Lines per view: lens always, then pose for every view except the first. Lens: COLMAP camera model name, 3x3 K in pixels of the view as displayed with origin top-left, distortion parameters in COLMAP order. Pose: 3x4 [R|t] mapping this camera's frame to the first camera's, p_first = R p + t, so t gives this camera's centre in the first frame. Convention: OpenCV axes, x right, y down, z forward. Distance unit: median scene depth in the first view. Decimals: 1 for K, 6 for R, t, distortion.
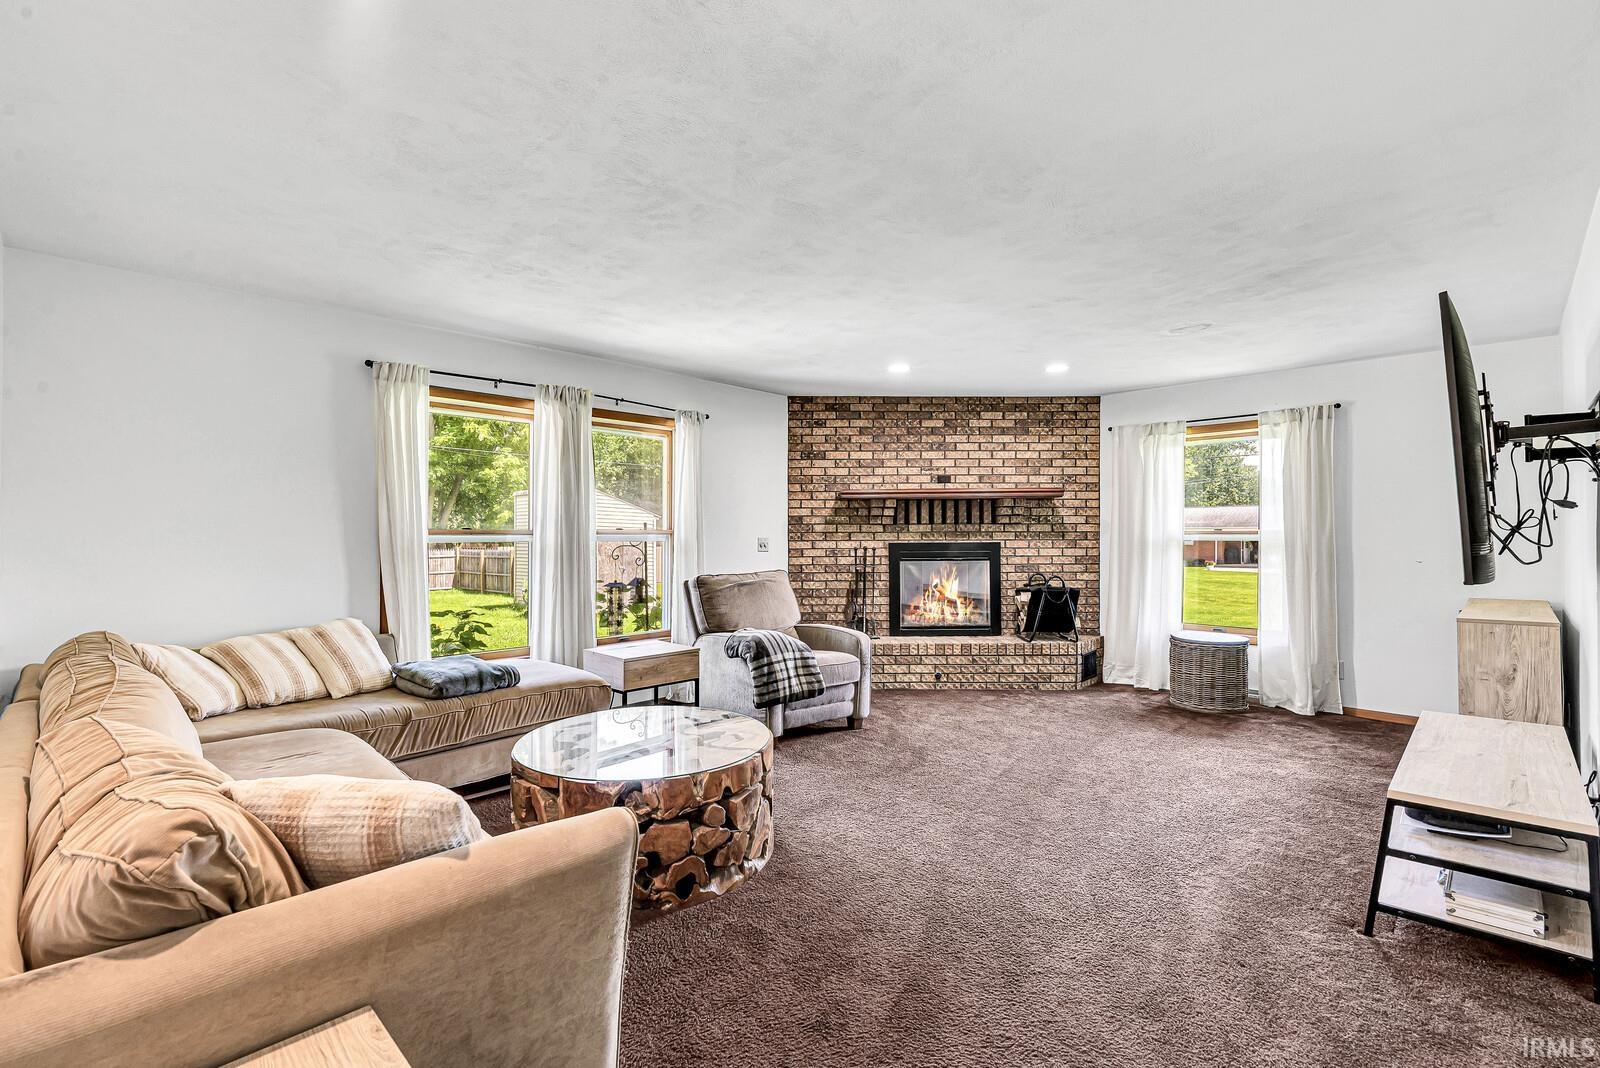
lens RADIAL K [[743.9, 0, 800.0], [0, 743.9, 534.0], [0, 0, 1]] dist [-0.001208, -0.000241]
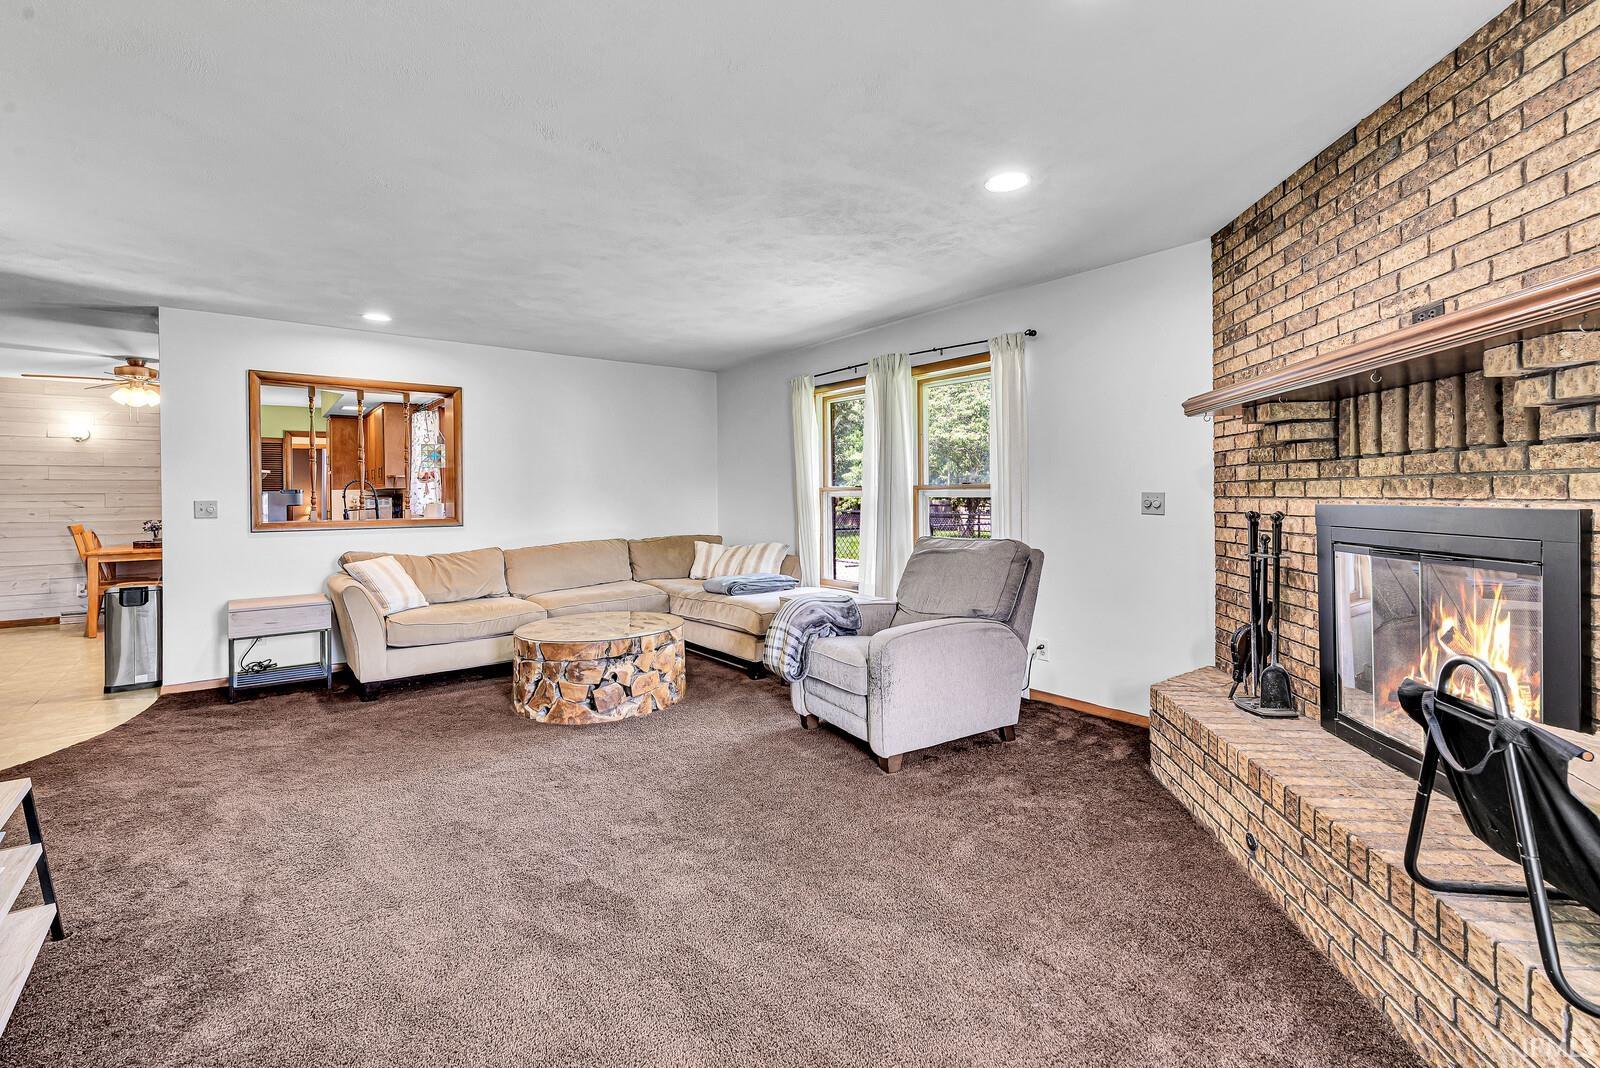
lens RADIAL K [[713.3, 0, 802.3], [0, 713.3, 499.0], [0, 0, 1]] dist [0.000452, -0.000031]
pose [[-0.148472, 0.010763, -0.988858, 0.585892], [0.012187, 0.999885, 0.009054, 0.002000], [0.988842, -0.010707, -0.148586, 0.809144]]
